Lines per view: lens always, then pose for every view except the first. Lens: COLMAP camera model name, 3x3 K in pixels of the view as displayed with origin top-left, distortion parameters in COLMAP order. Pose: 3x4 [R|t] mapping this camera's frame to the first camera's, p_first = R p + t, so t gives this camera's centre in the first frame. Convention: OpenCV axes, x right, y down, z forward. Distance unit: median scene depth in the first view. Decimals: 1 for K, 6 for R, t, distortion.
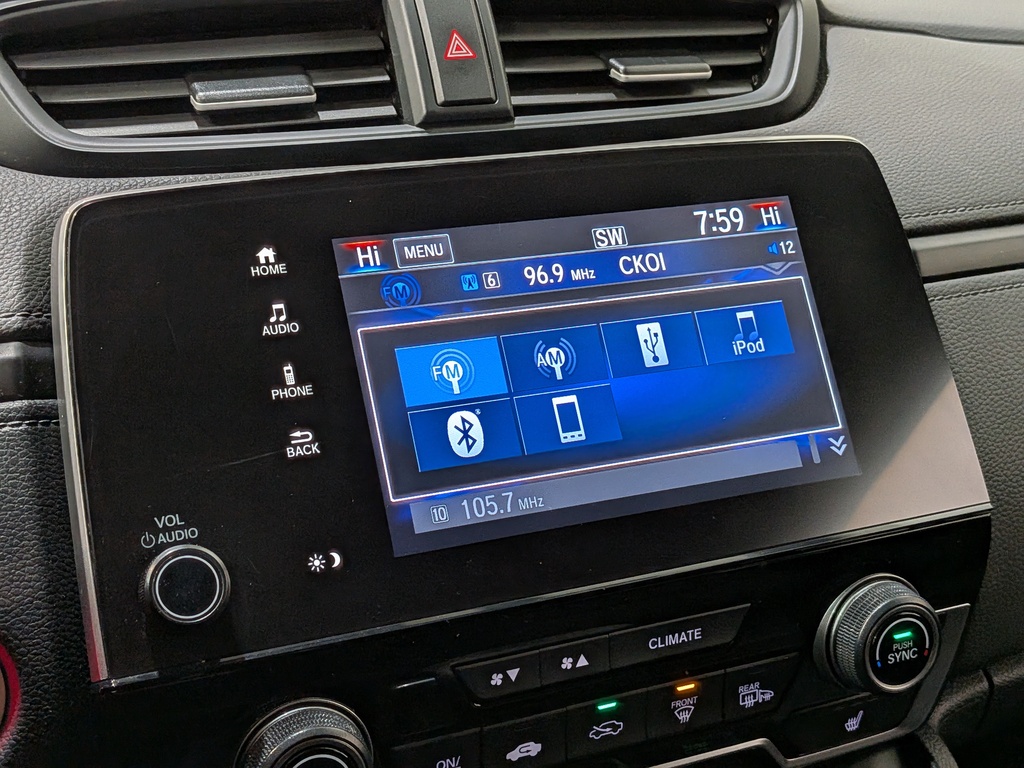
lens RADIAL K [[1496.3, 0, 504.1], [0, 1496.3, 381.4], [0, 0, 1]] dist [0.089913, 0.000000]
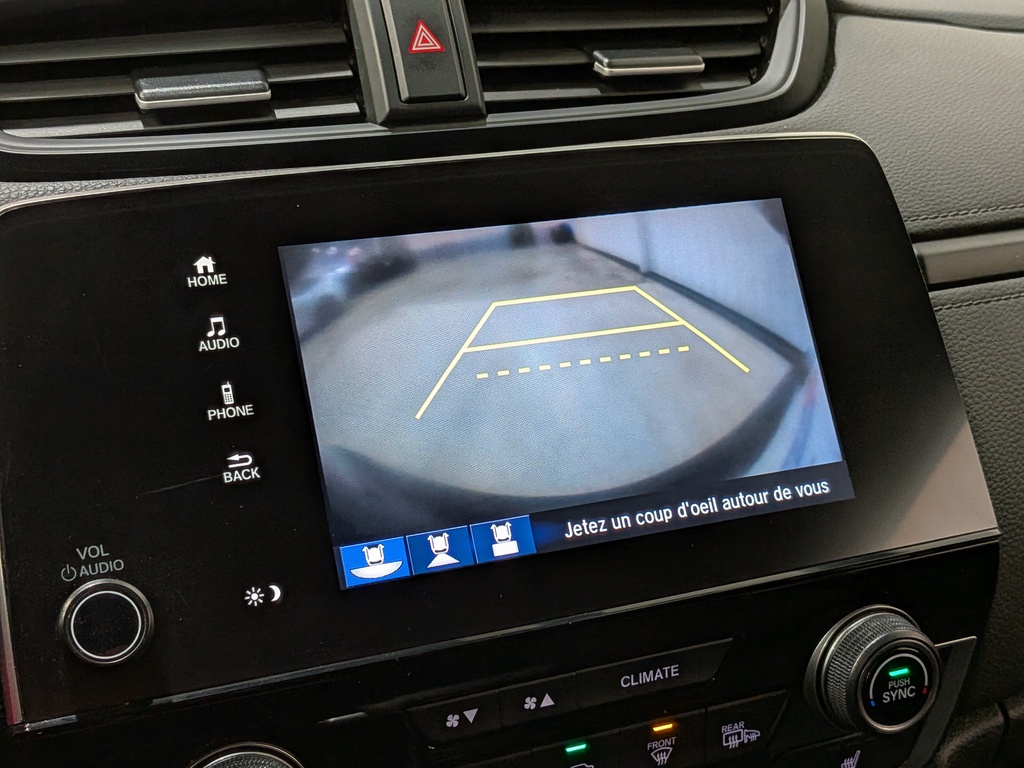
lens RADIAL K [[1496.3, 0, 514.3], [0, 1496.3, 404.8], [0, 0, 1]] dist [0.089913, 0.000000]
pose [[0.999452, -0.000059, -0.033102, 0.059533], [0.000569, 0.999881, 0.015385, -0.010706], [0.033097, -0.015395, 0.999334, 0.069312]]
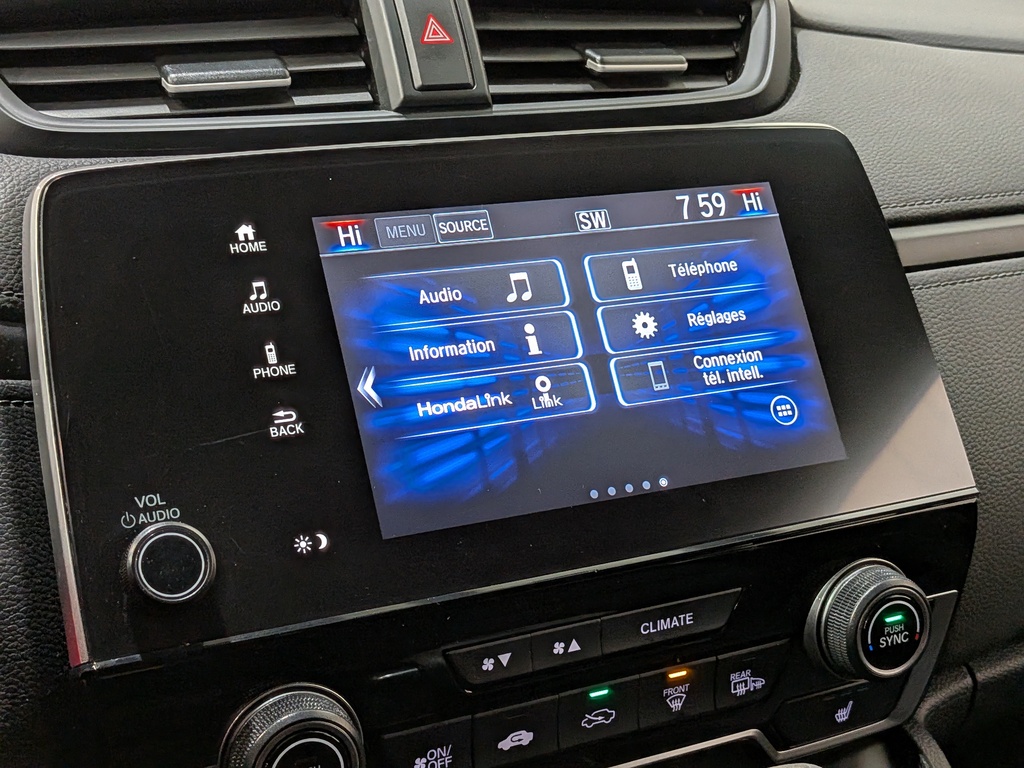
lens RADIAL K [[1496.3, 0, 510.9], [0, 1496.3, 415.6], [0, 0, 1]] dist [0.089913, 0.000000]
pose [[0.999047, -0.012738, 0.041739, -0.026699], [0.013678, 0.999657, -0.022325, 0.054649], [-0.041440, 0.022875, 0.998879, 0.020788]]
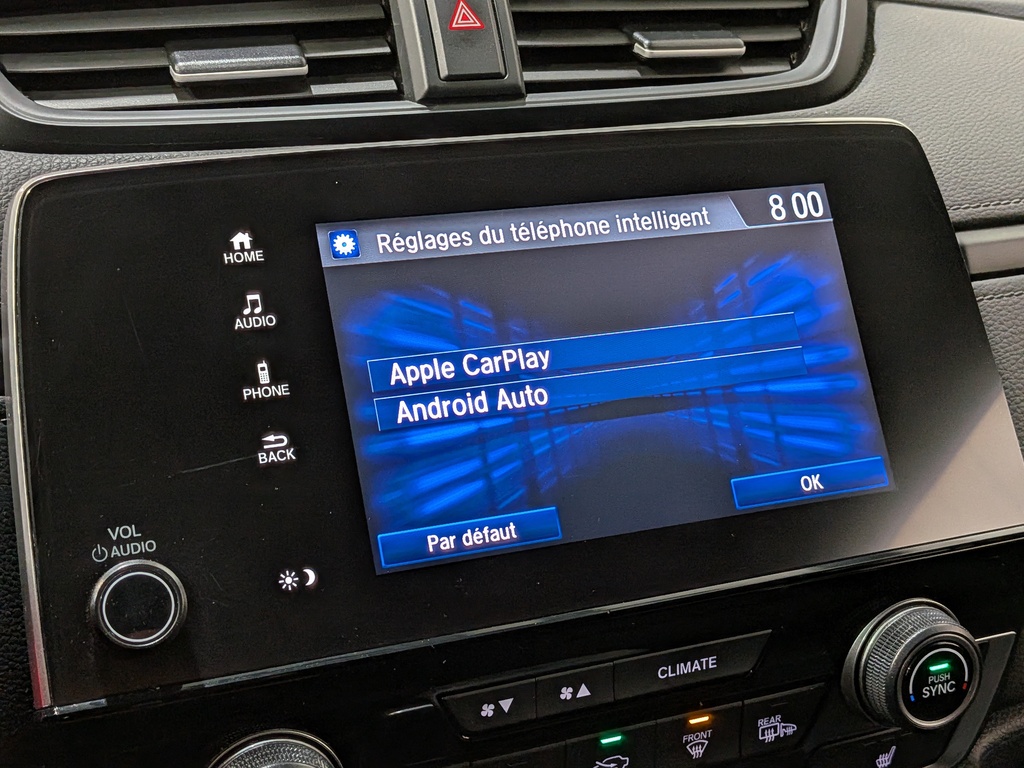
lens RADIAL K [[1496.3, 0, 531.4], [0, 1496.3, 393.7], [0, 0, 1]] dist [0.089913, 0.000000]
pose [[0.999616, 0.014899, -0.023343, 0.037150], [-0.014585, 0.999801, 0.013586, -0.005871], [0.023541, -0.013241, 0.999635, 0.085523]]
